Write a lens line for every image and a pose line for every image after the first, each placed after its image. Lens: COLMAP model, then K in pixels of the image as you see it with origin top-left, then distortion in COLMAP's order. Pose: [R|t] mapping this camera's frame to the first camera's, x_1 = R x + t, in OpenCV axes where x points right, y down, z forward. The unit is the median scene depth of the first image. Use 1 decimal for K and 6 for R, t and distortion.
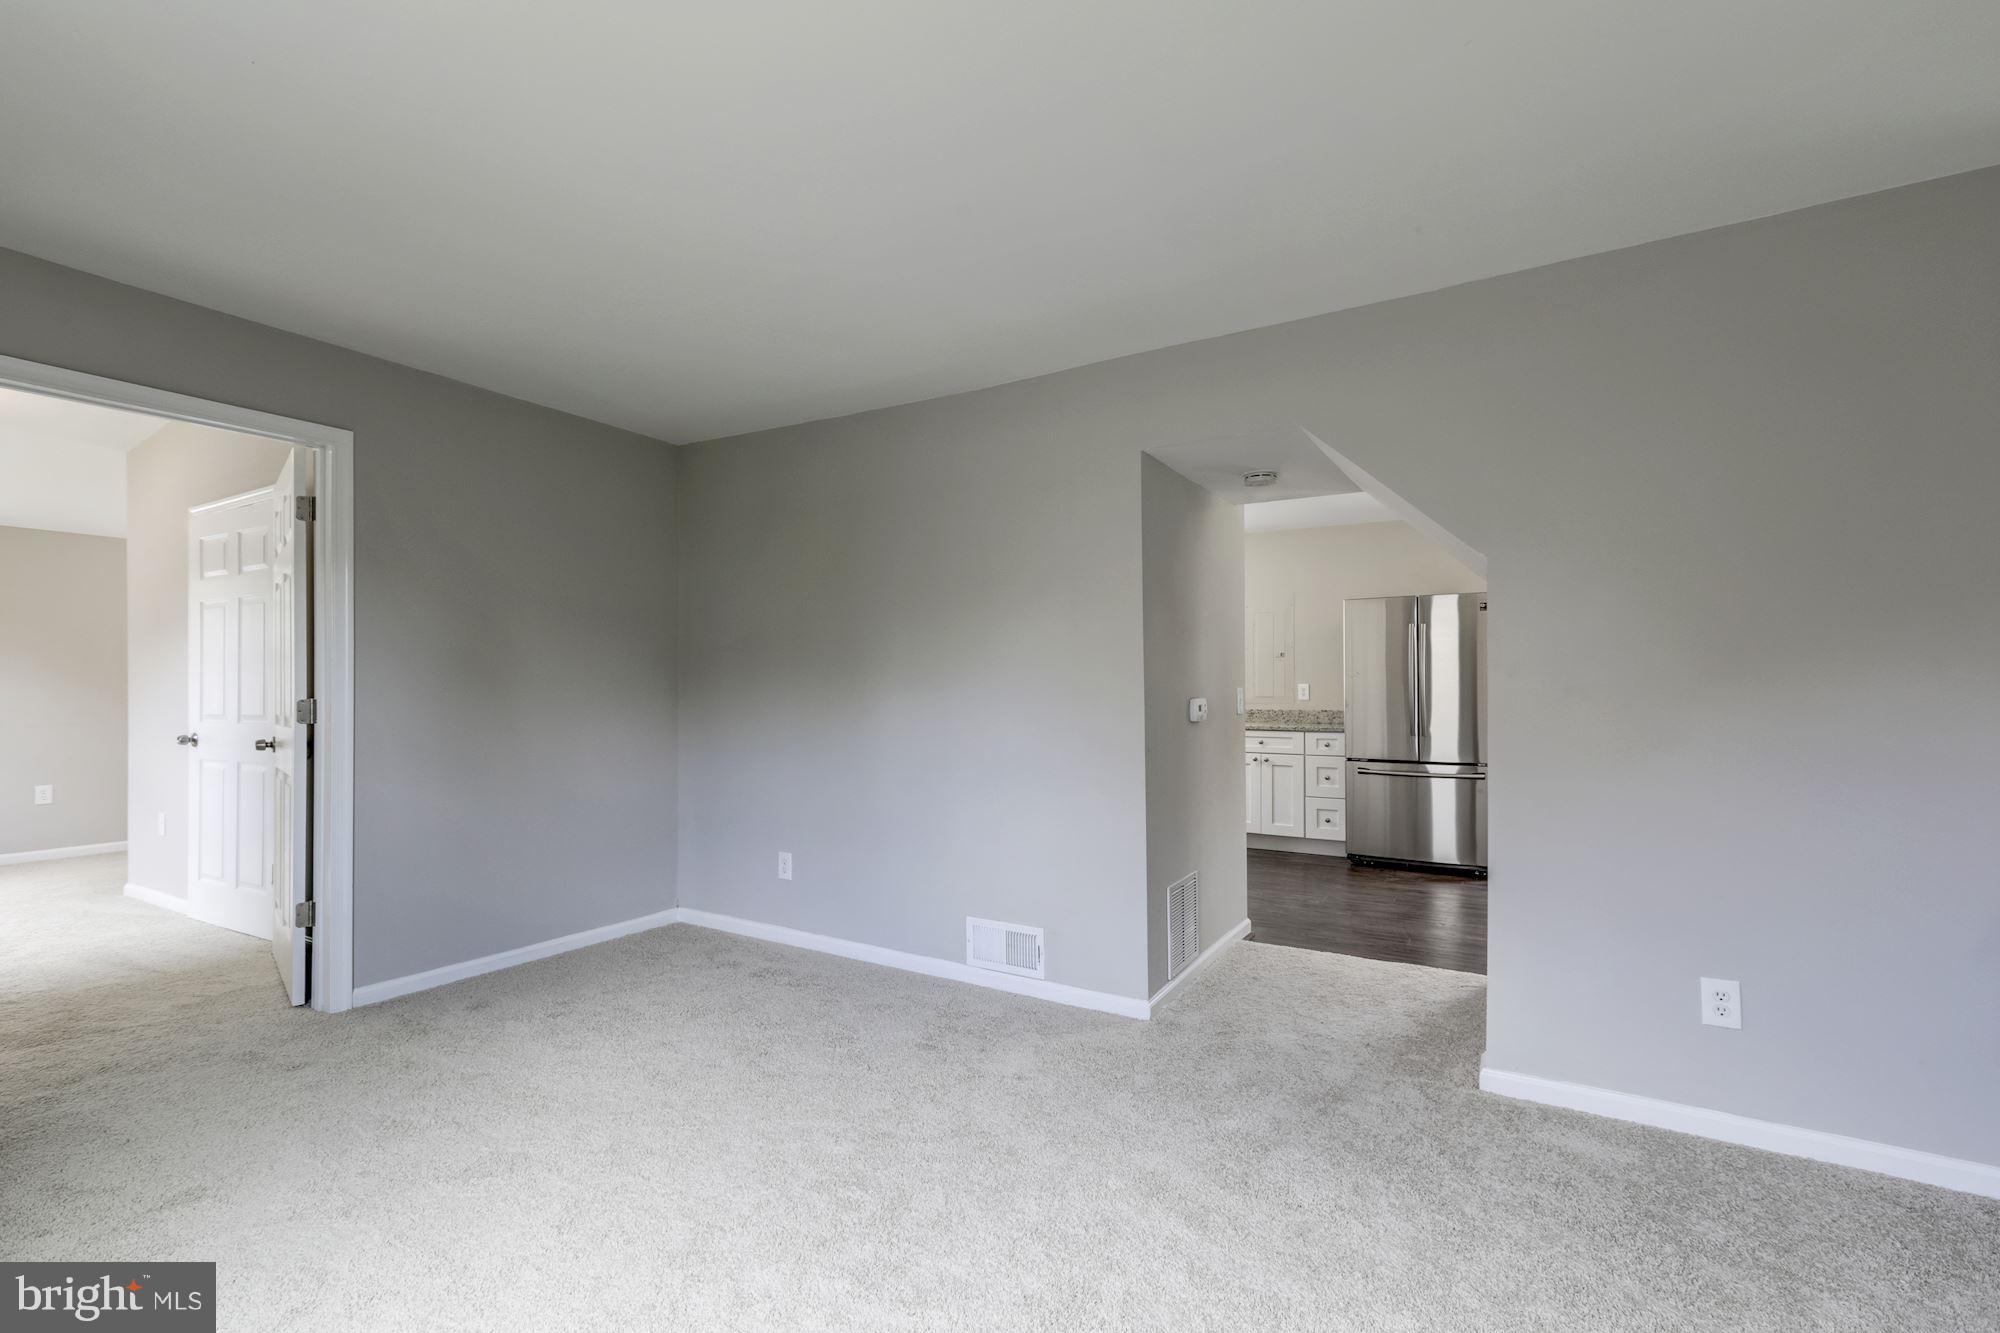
lens RADIAL K [[882.6, 0, 1000.0], [0, 882.6, 666.5], [0, 0, 1]] dist [0.003675, 0.000765]
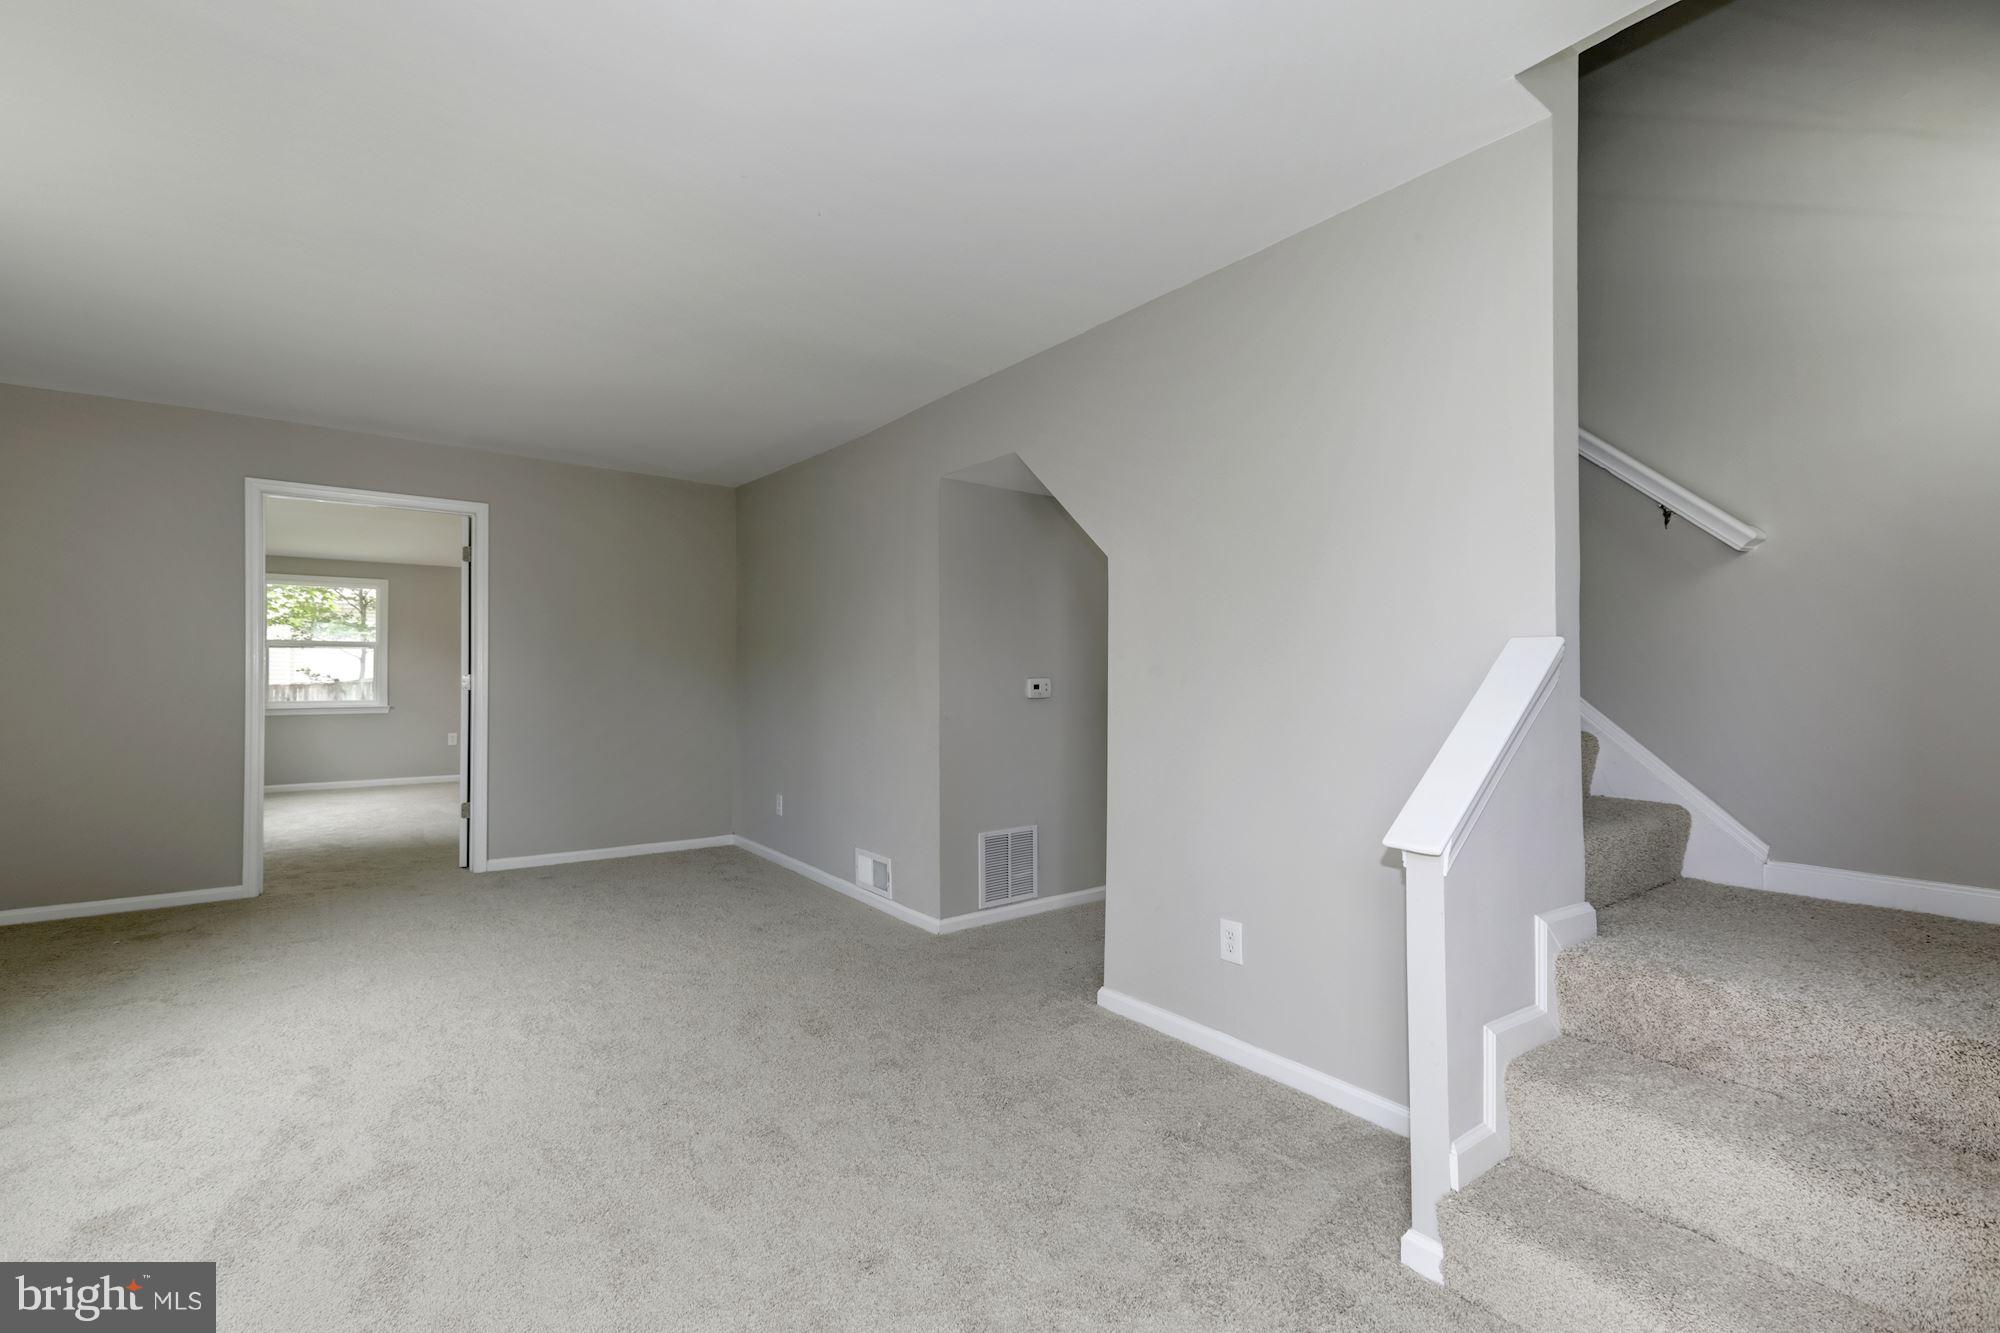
lens RADIAL K [[882.6, 0, 1000.0], [0, 882.6, 666.5], [0, 0, 1]] dist [0.003675, 0.000765]
pose [[0.926189, -0.005424, -0.377021, 0.719232], [0.011894, 0.999819, 0.014834, 0.005303], [0.376873, -0.018224, 0.926086, -0.113853]]
